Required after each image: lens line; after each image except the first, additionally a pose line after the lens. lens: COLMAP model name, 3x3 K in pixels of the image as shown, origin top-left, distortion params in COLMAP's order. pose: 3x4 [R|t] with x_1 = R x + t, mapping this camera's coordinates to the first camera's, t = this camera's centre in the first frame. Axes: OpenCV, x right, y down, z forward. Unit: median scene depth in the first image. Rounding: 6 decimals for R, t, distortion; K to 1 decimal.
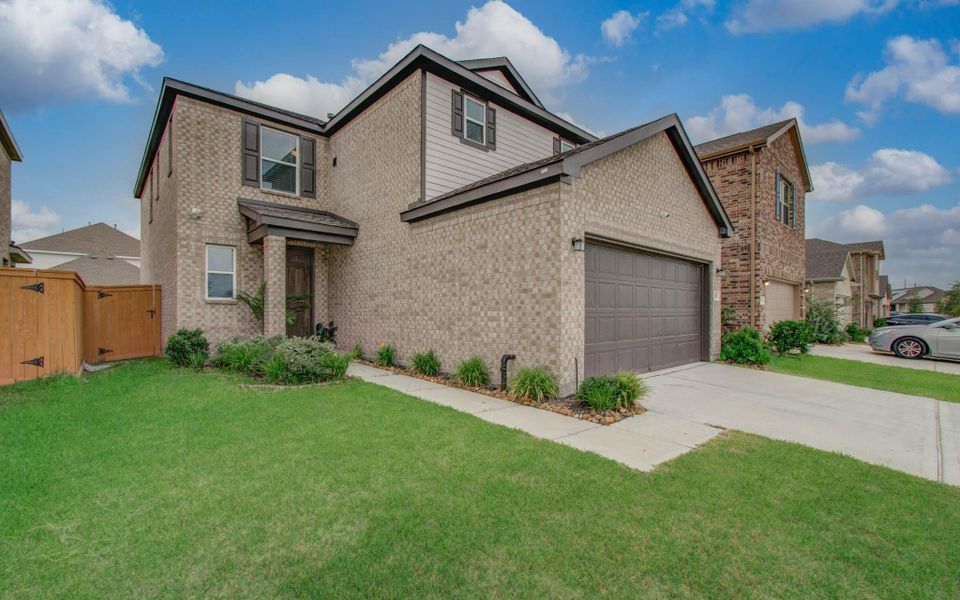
lens RADIAL K [[438.4, 0, 485.4], [0, 438.4, 303.7], [0, 0, 1]] dist [0.000195, 0.008311]
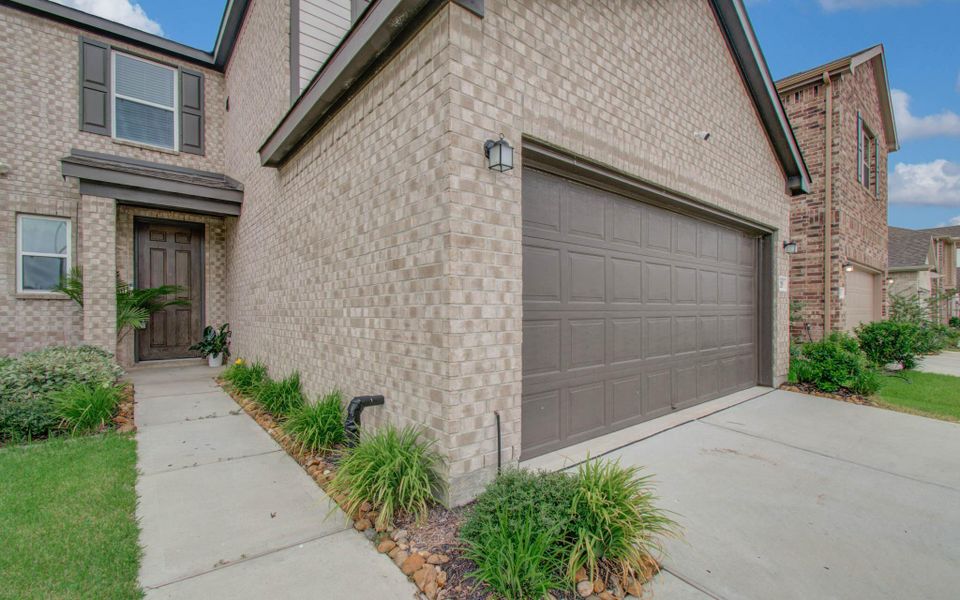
lens RADIAL K [[420.6, 0, 484.7], [0, 420.6, 307.3], [0, 0, 1]] dist [0.000446, 0.000395]
pose [[0.996965, -0.003284, -0.077777, 0.150603], [0.004126, 0.999935, 0.010666, 0.008486], [0.077737, -0.010955, 0.996914, 0.378823]]
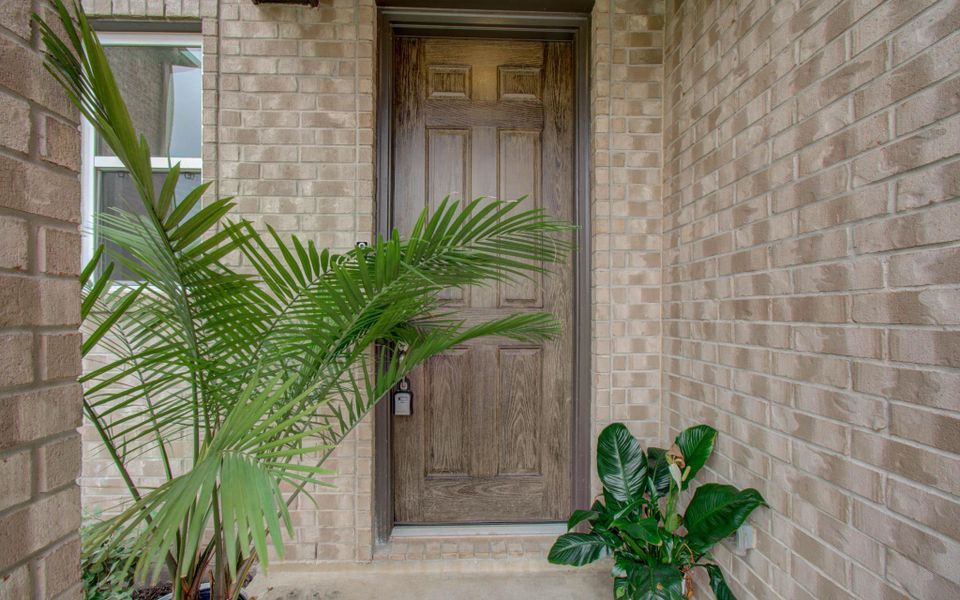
lens RADIAL K [[390.6, 0, 477.6], [0, 390.6, 308.3], [0, 0, 1]] dist [0.001246, 0.000064]
pose [[0.739250, -0.001054, -0.673431, -0.357549], [0.007845, 0.999944, 0.007047, -0.001038], [0.673386, -0.010493, 0.739217, 0.961380]]
